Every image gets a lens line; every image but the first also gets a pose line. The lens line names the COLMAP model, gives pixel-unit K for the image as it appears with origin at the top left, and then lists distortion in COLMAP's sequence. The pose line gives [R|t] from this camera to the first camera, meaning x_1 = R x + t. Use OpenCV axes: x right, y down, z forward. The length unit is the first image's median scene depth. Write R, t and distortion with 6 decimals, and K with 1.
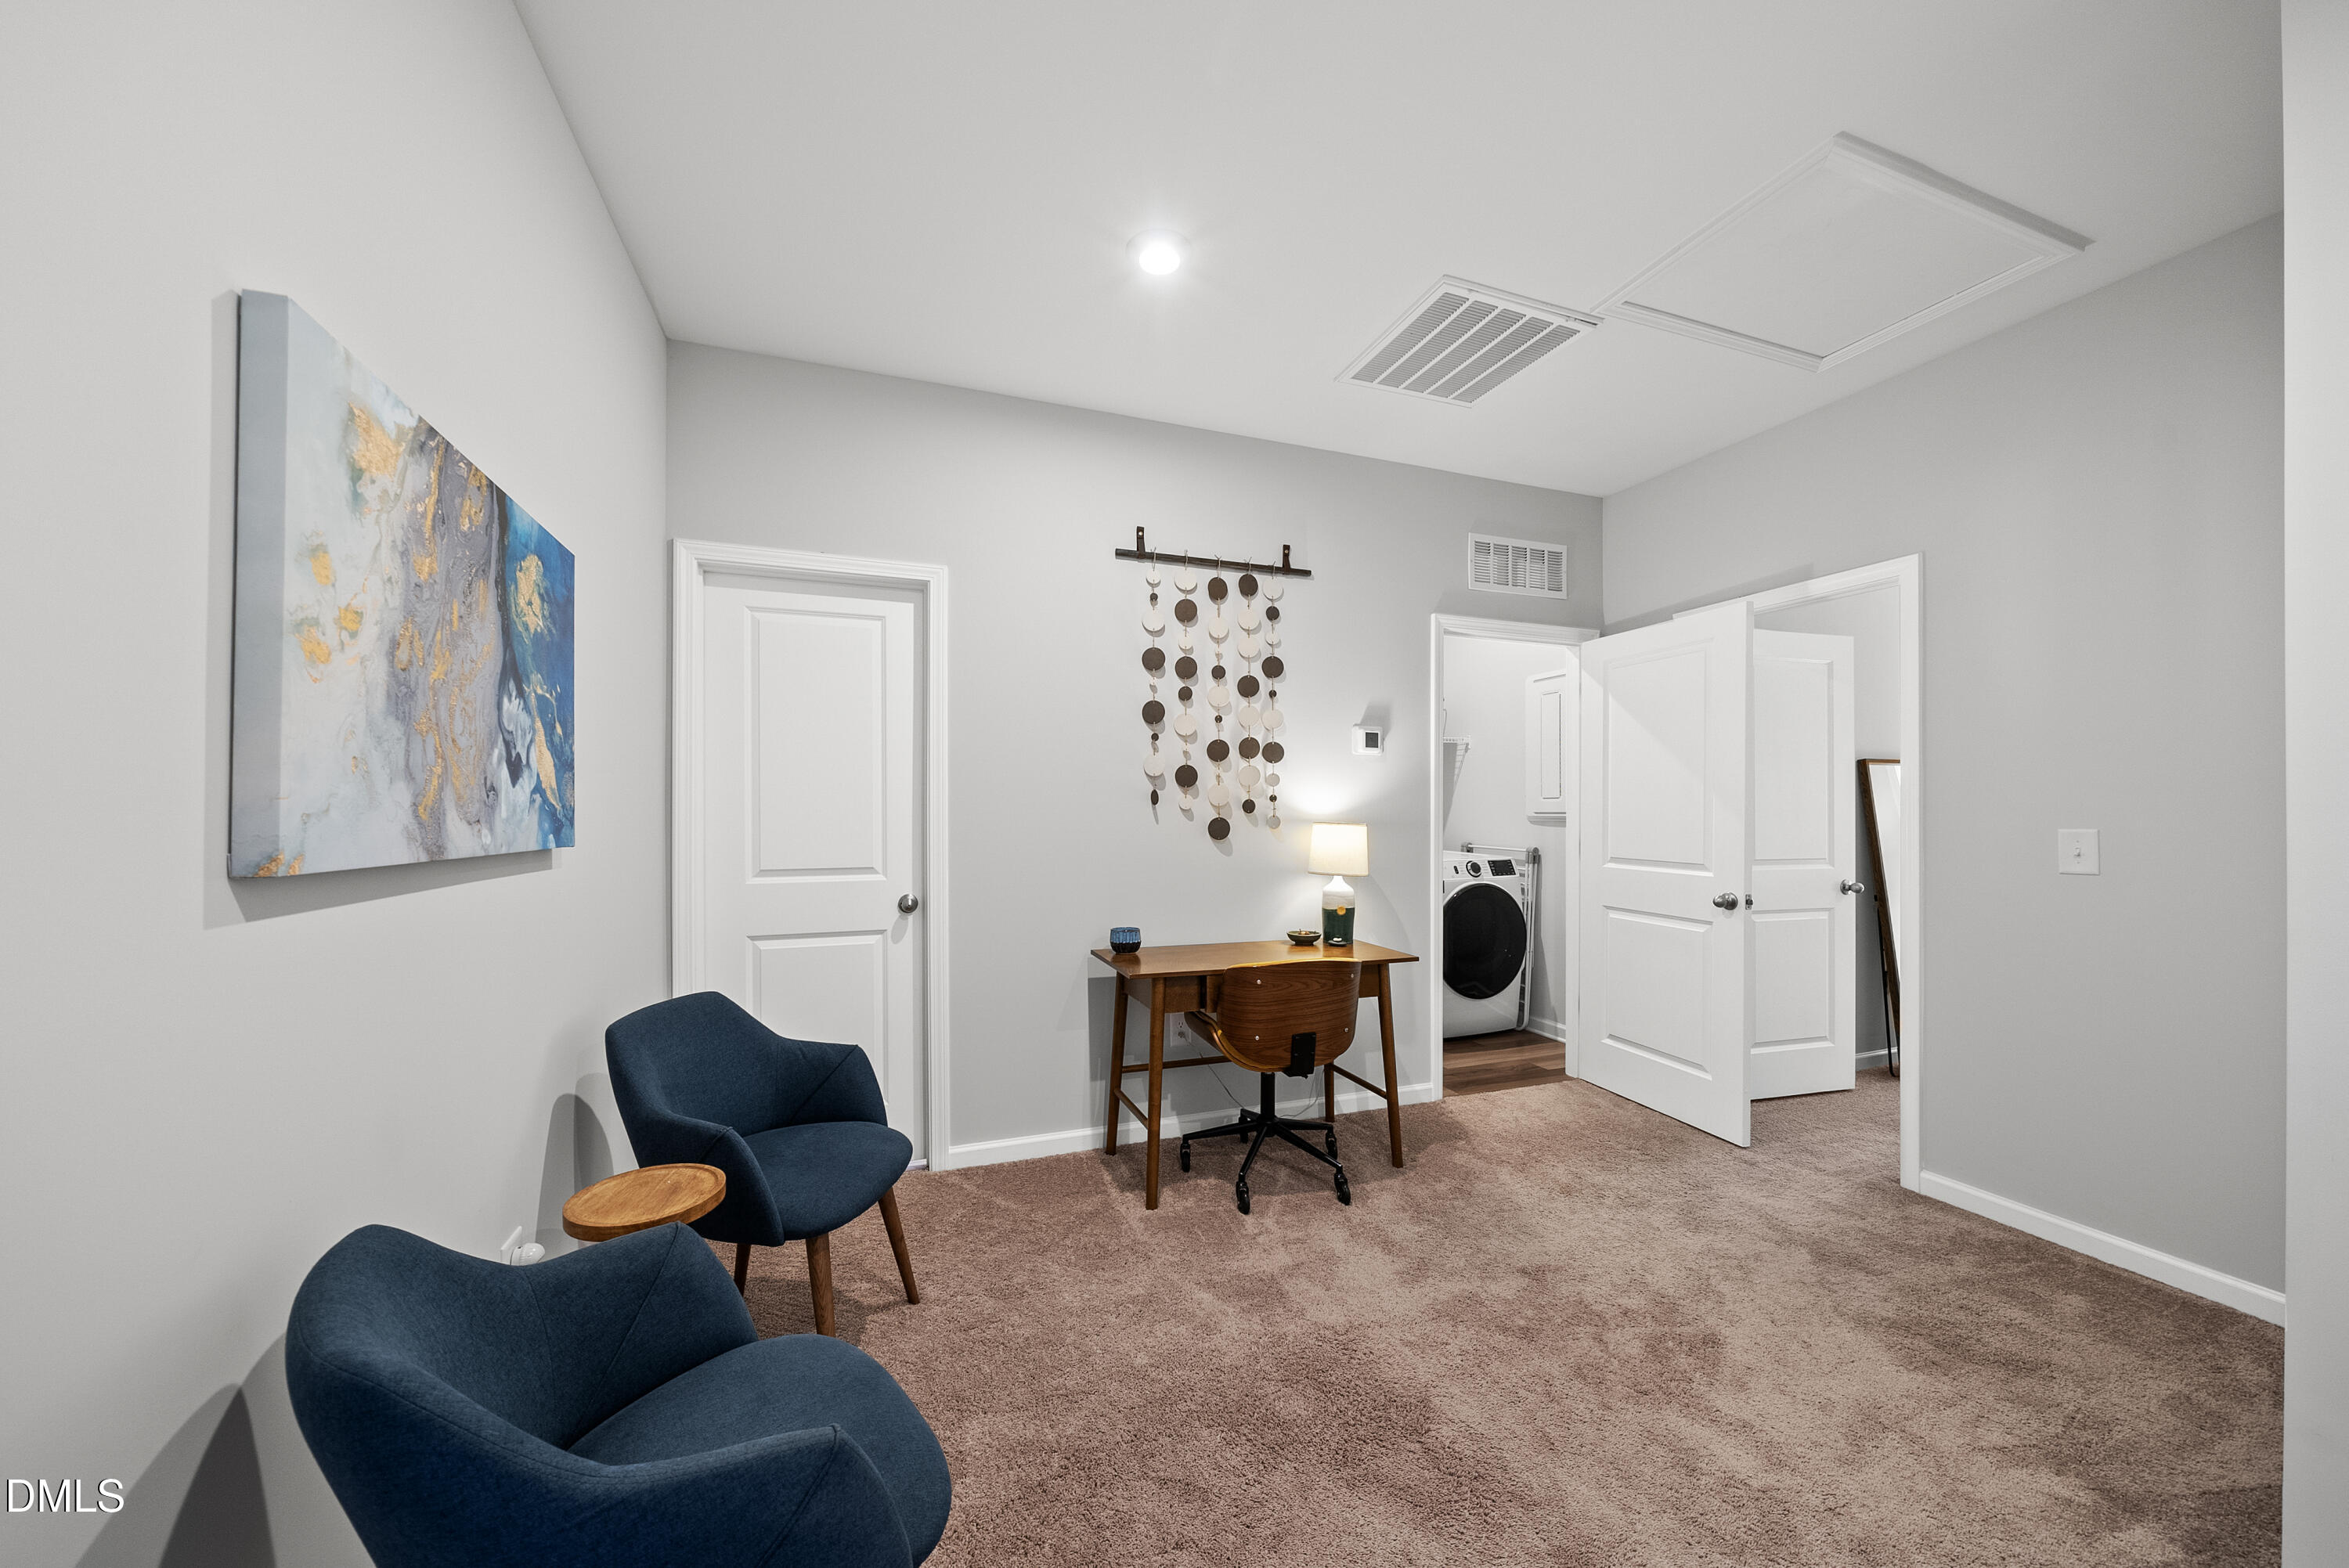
lens RADIAL K [[808.6, 0, 1173.6], [0, 808.6, 797.6], [0, 0, 1]] dist [-0.007204, 0.000204]
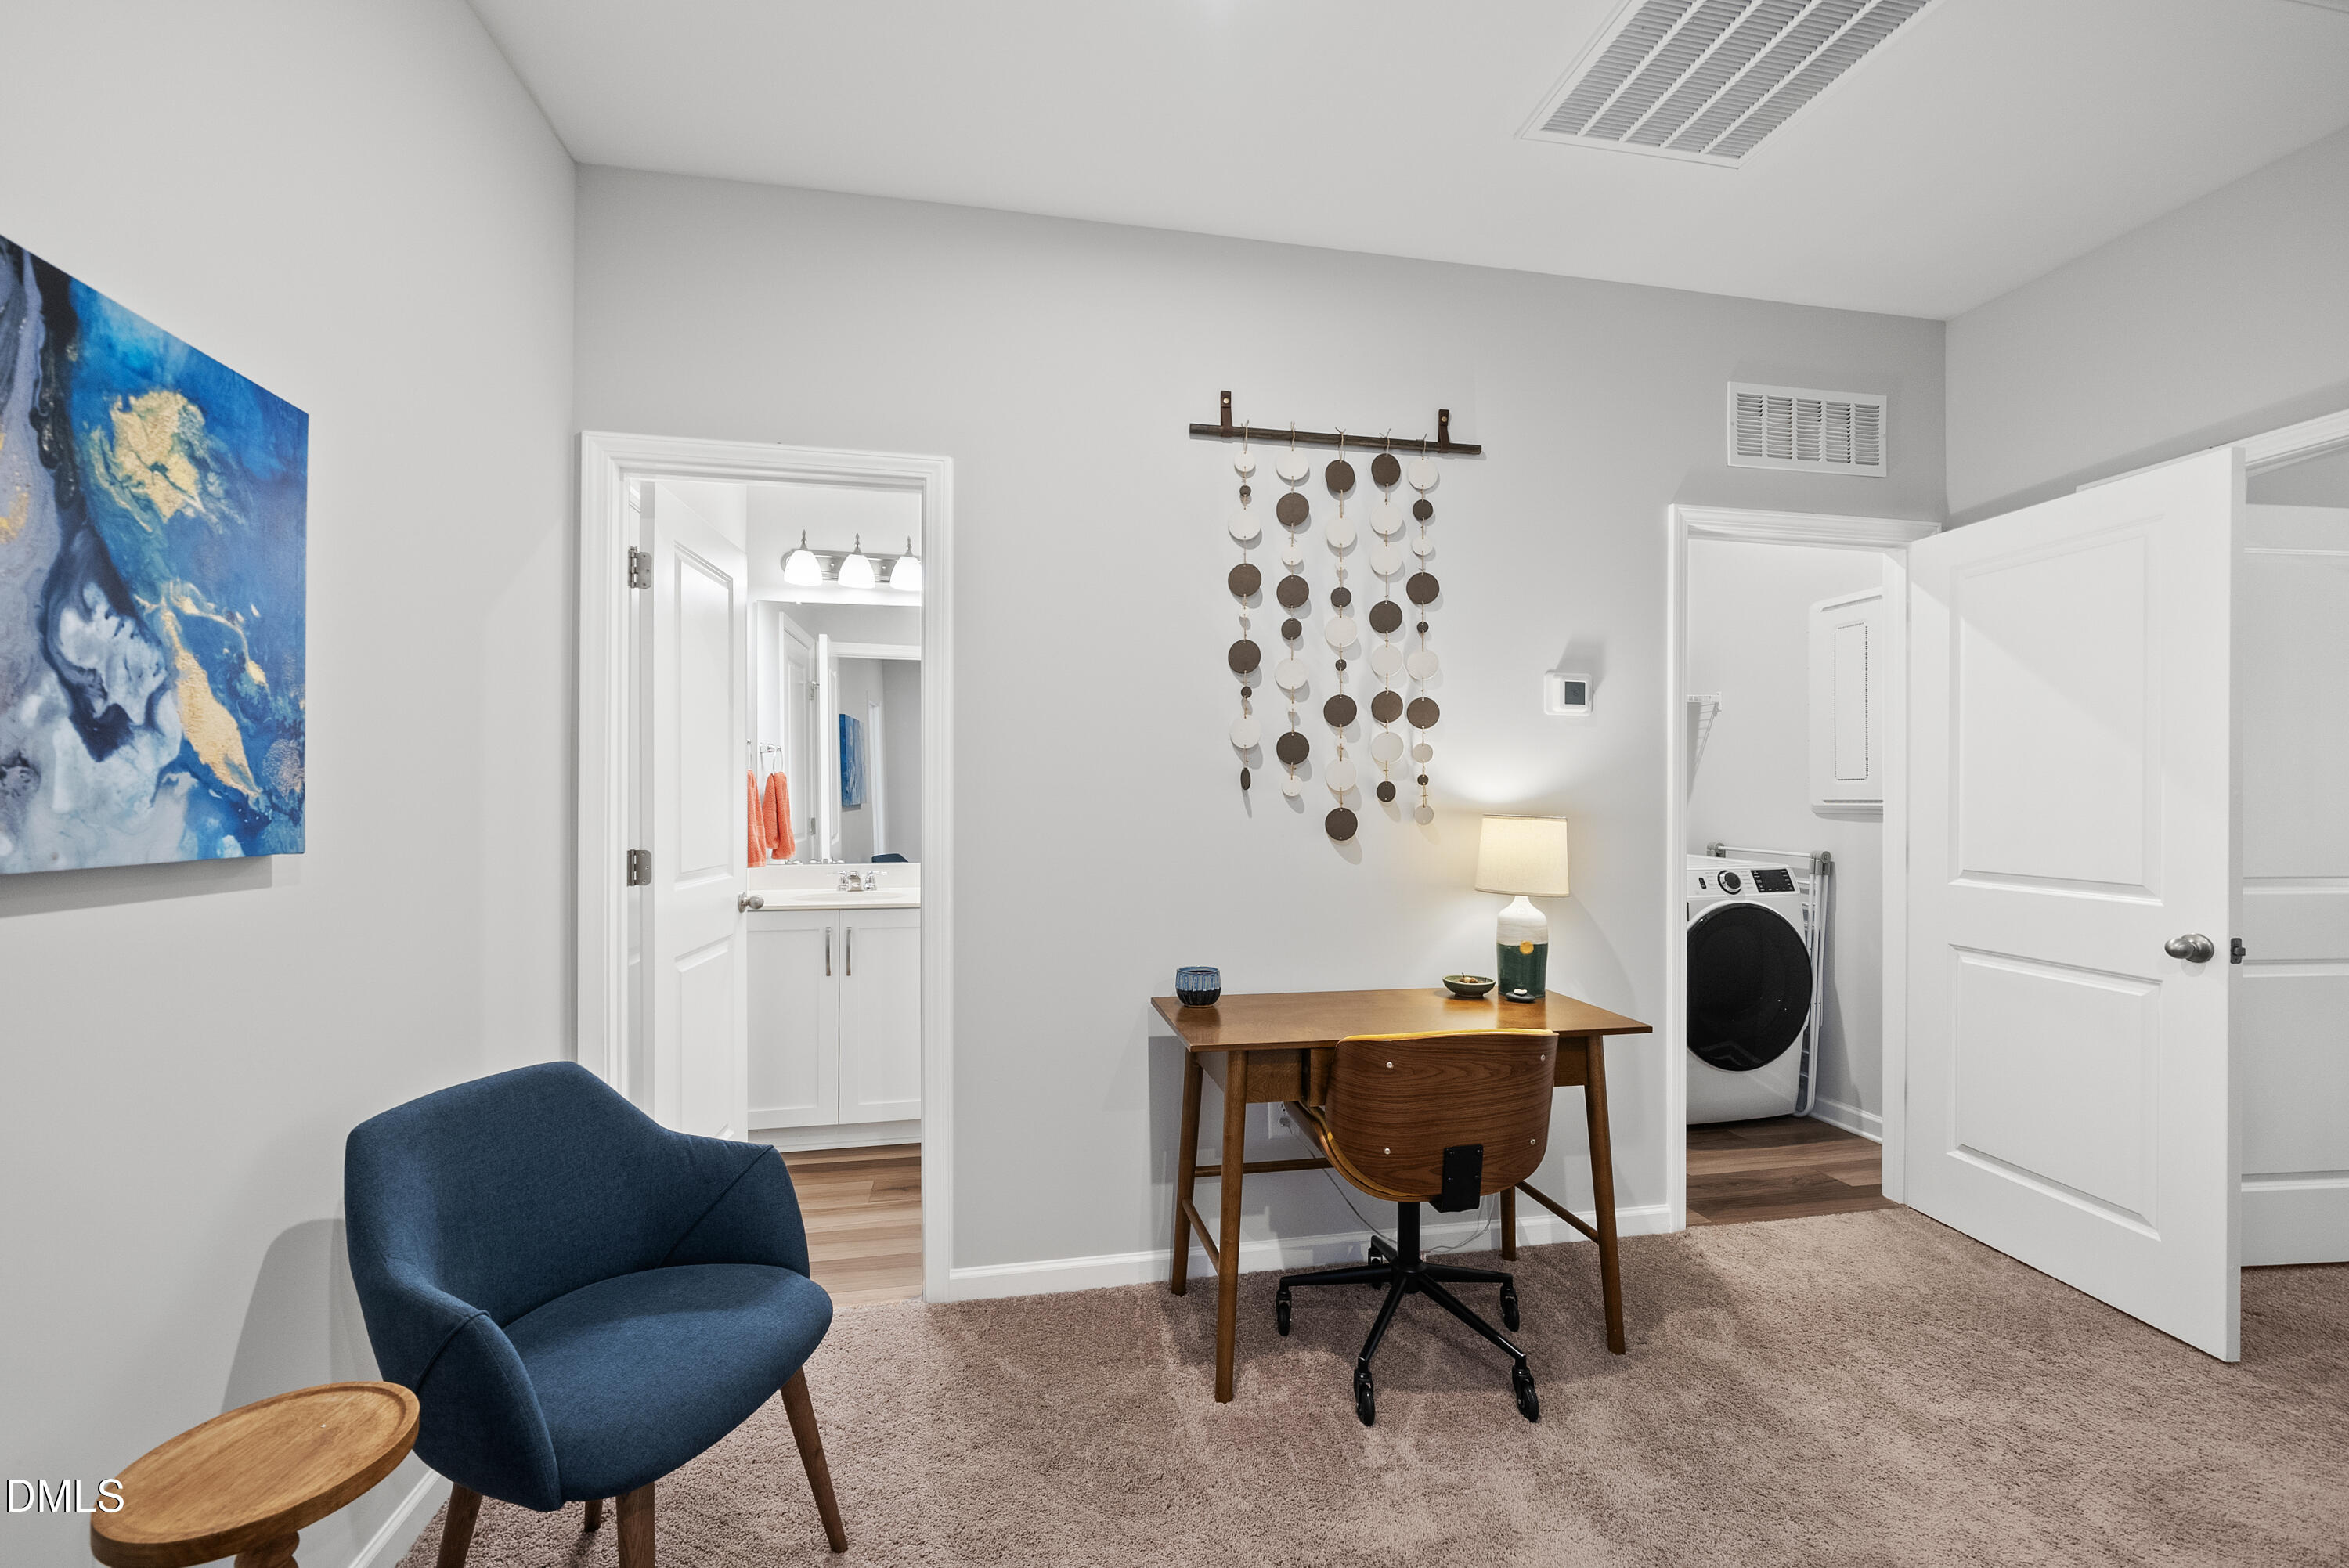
lens RADIAL K [[960.9, 0, 1173.0], [0, 960.9, 788.2], [0, 0, 1]] dist [-0.004560, -0.000002]
pose [[0.987784, -0.001301, -0.155824, 0.042764], [0.002304, 0.999978, 0.006255, 0.002340], [0.155813, -0.006537, 0.987765, 0.172659]]
